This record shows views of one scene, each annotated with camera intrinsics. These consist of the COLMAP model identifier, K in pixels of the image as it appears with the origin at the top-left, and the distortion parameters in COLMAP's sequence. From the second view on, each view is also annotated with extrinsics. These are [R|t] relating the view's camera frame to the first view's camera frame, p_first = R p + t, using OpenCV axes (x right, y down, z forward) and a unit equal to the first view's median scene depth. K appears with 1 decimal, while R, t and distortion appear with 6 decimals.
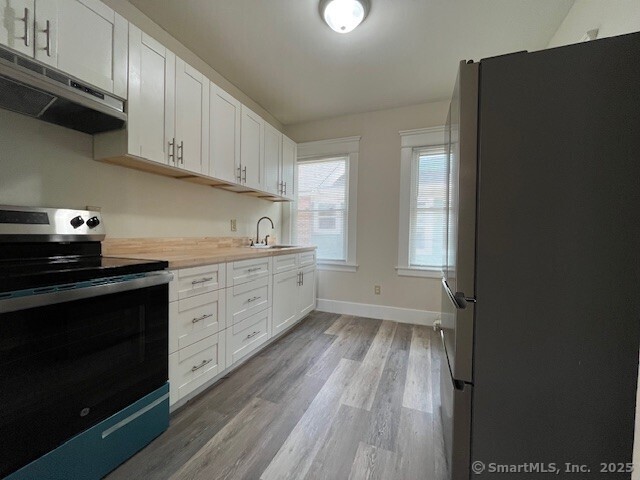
lens RADIAL K [[259.7, 0, 319.9], [0, 259.7, 239.4], [0, 0, 1]] dist [-0.002149, -0.001404]
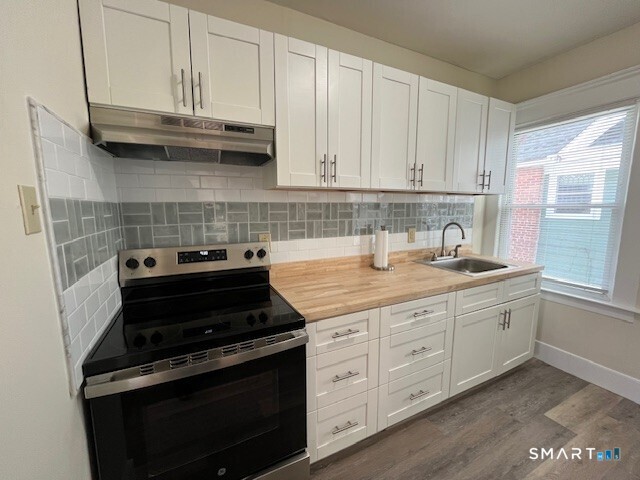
lens RADIAL K [[259.7, 0, 319.3], [0, 259.7, 239.4], [0, 0, 1]] dist [-0.002149, -0.001404]
pose [[0.737283, 0.066507, -0.672302, 0.007281], [0.000766, 0.995060, 0.099275, -0.144890], [0.675583, -0.073709, 0.733590, 0.252369]]
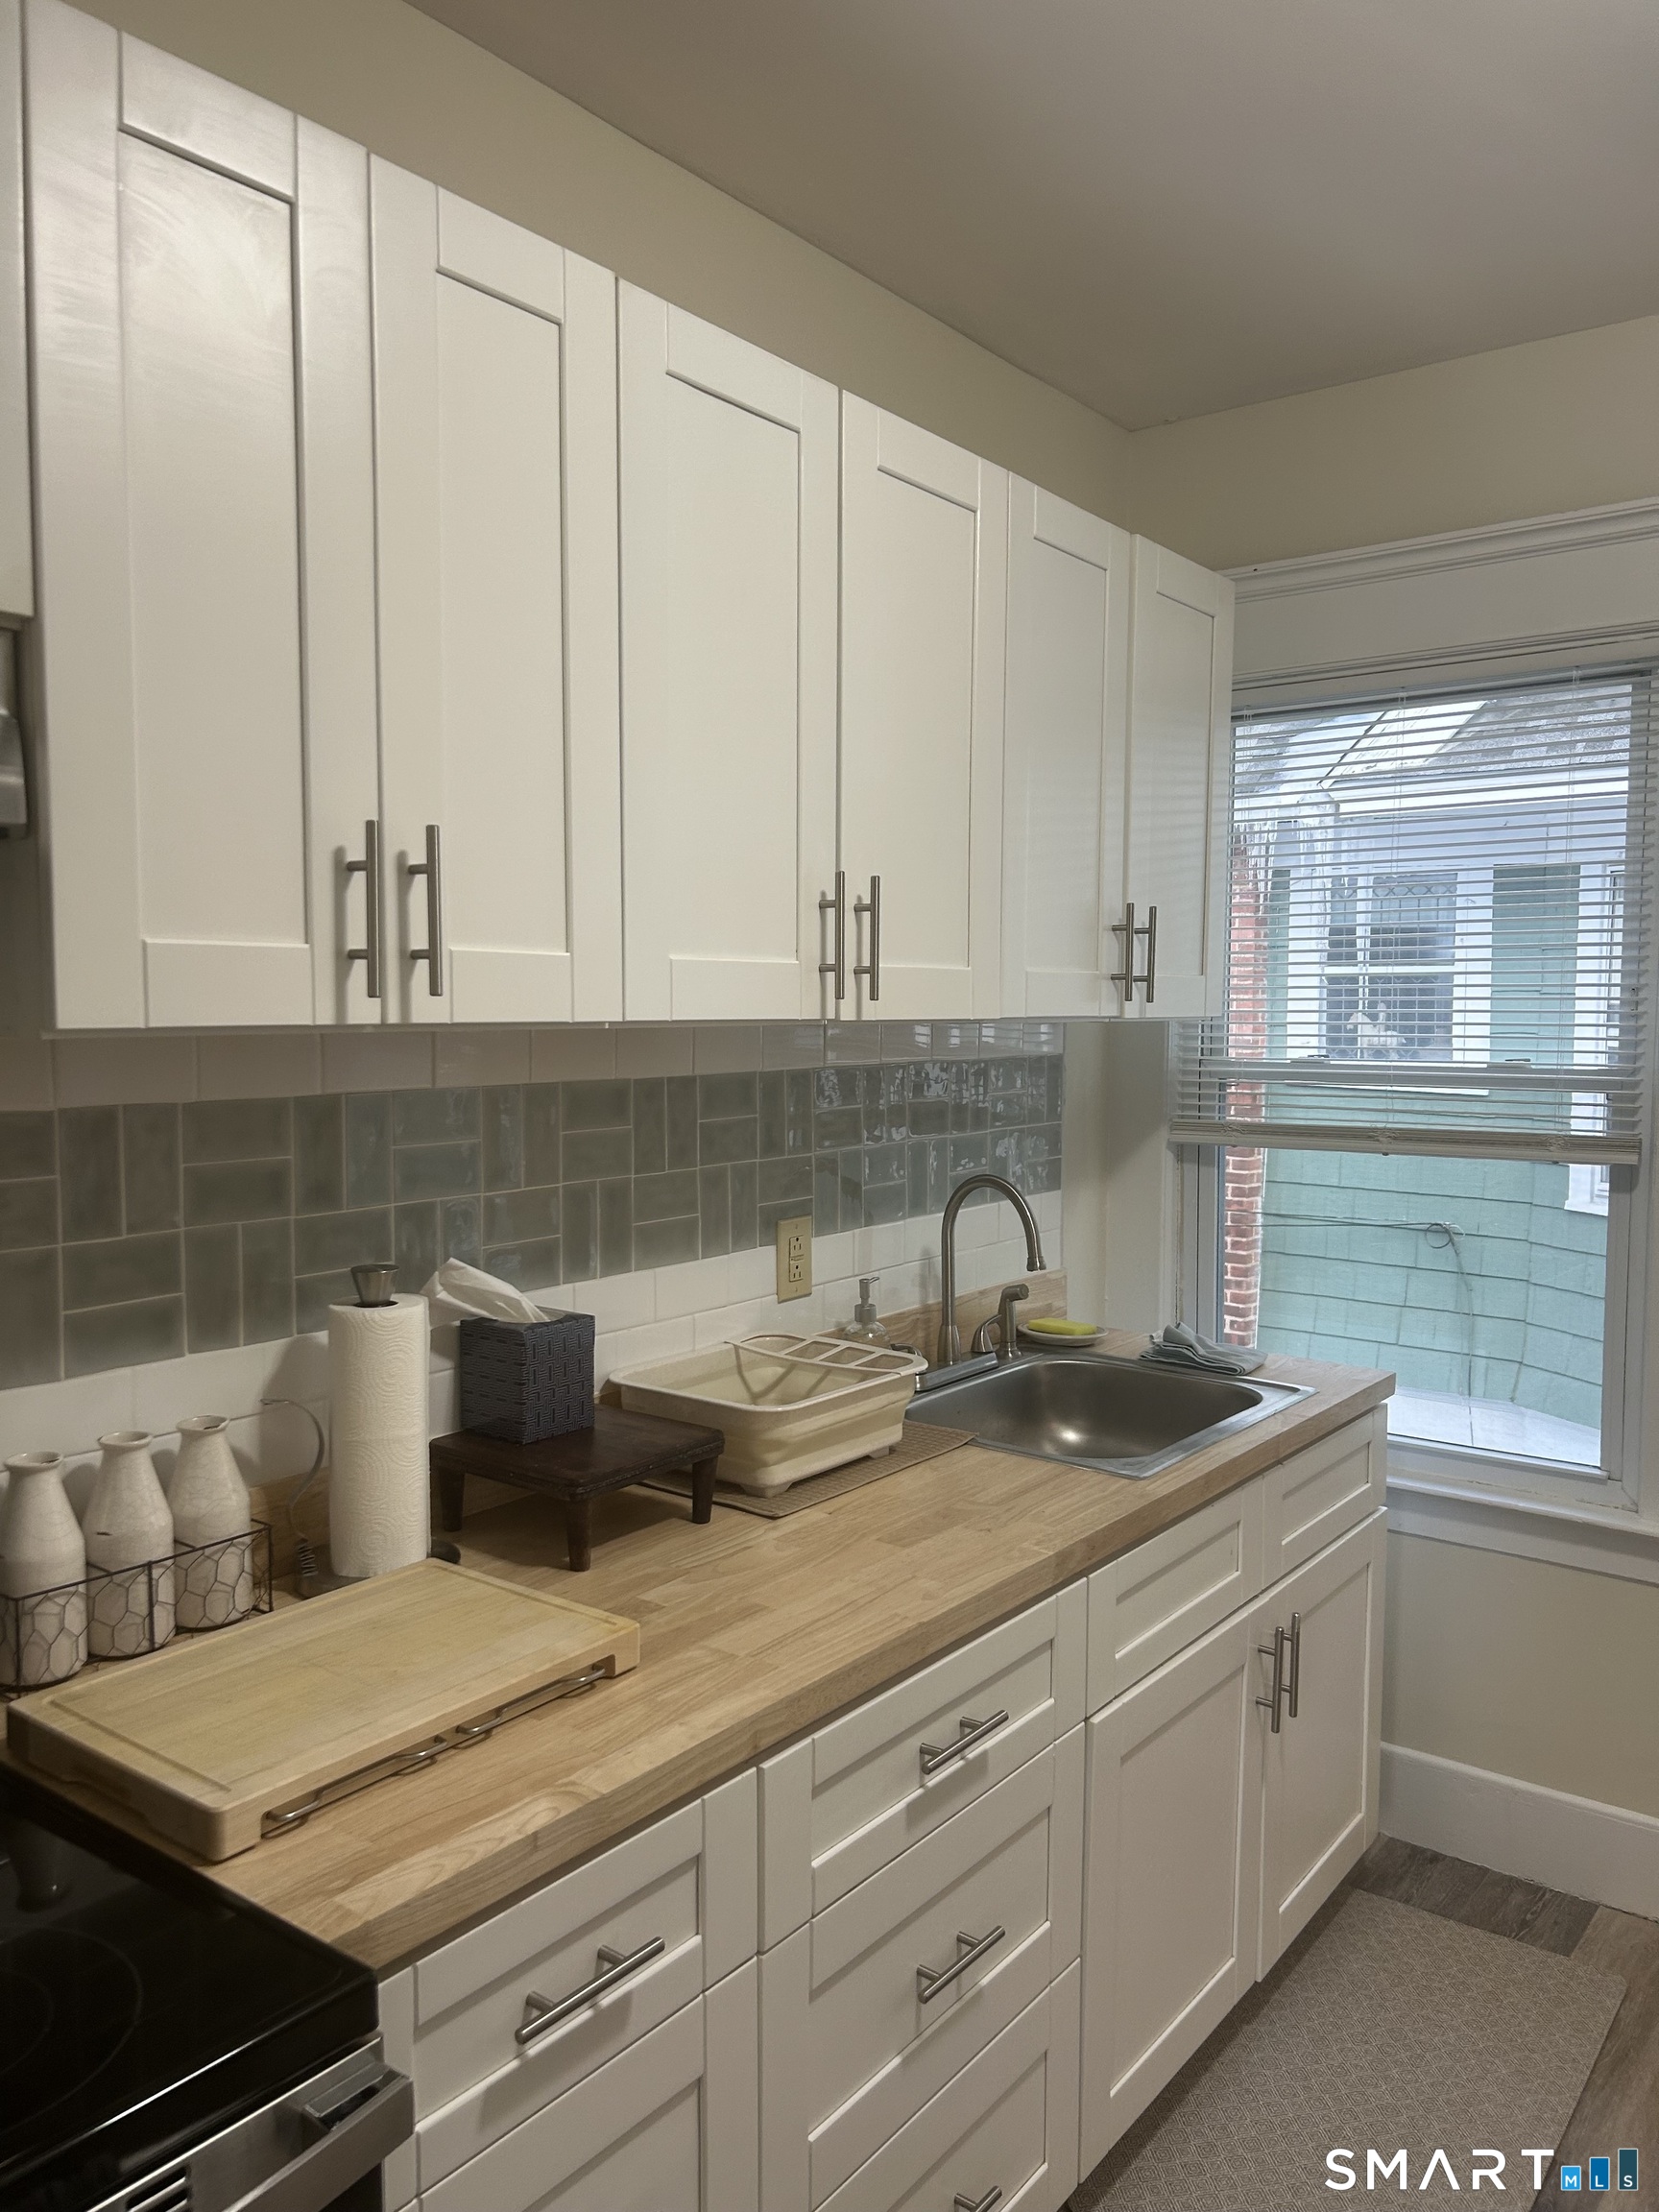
lens RADIAL K [[1662.2, 0, 819.5], [0, 1662.2, 1112.0], [0, 0, 1]] dist [0.036651, -0.031425]
pose [[0.962836, 0.003149, -0.270070, -0.088037], [0.008262, 0.999121, 0.041103, -0.201260], [0.269962, -0.041807, 0.961963, 0.181894]]
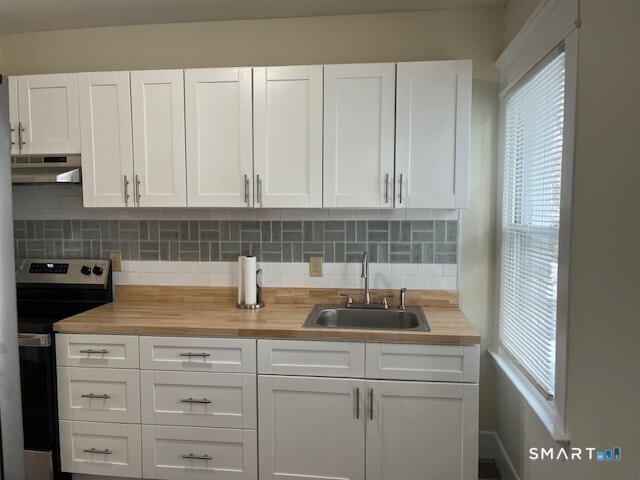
lens RADIAL K [[472.3, 0, 320.7], [0, 472.3, 244.5], [0, 0, 1]] dist [0.009854, -0.028558]
pose [[0.259459, 0.048422, -0.964539, 0.794293], [-0.017995, 0.998811, 0.045302, -0.178562], [0.965586, 0.005603, 0.260022, 0.885596]]
